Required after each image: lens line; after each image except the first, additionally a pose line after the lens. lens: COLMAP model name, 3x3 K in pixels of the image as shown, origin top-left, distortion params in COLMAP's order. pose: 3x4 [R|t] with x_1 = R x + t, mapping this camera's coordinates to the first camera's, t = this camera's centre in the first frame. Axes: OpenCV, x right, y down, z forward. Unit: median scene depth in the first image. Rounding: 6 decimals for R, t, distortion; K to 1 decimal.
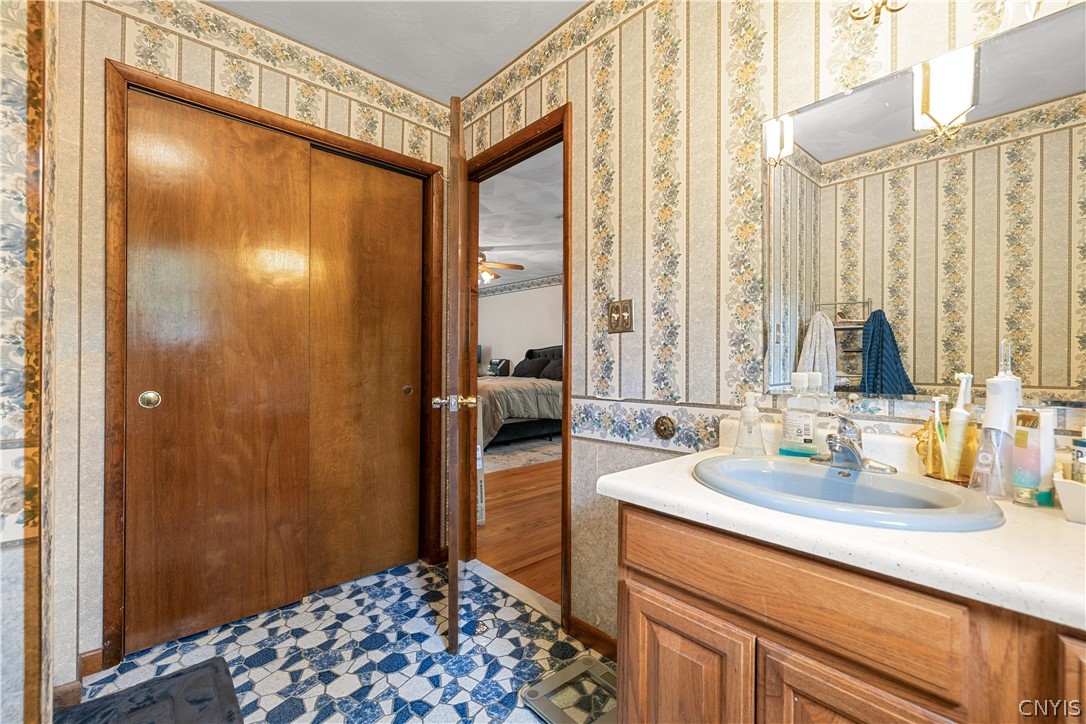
lens RADIAL K [[468.8, 0, 543.2], [0, 468.8, 362.2], [0, 0, 1]] dist [-0.001784, -0.000311]
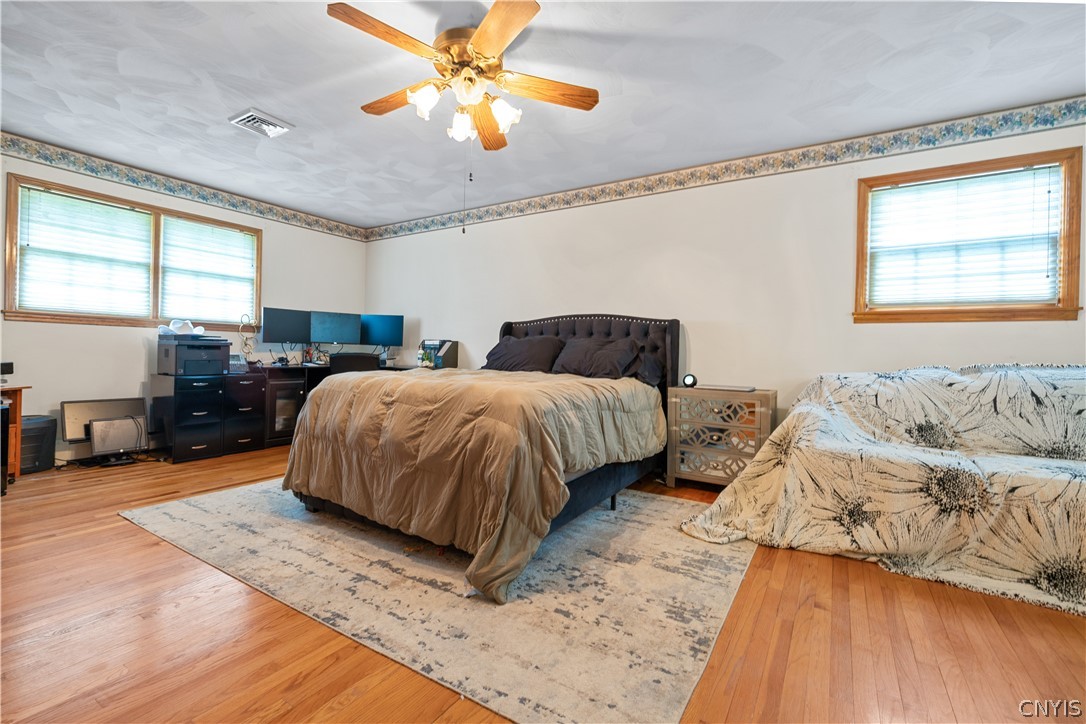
lens RADIAL K [[468.8, 0, 542.3], [0, 468.8, 357.4], [0, 0, 1]] dist [-0.001784, -0.000311]
pose [[0.963339, 0.009528, 0.268117, -0.131112], [-0.010413, 0.999944, 0.001879, 0.013543], [-0.268085, -0.004602, 0.963384, 0.422639]]
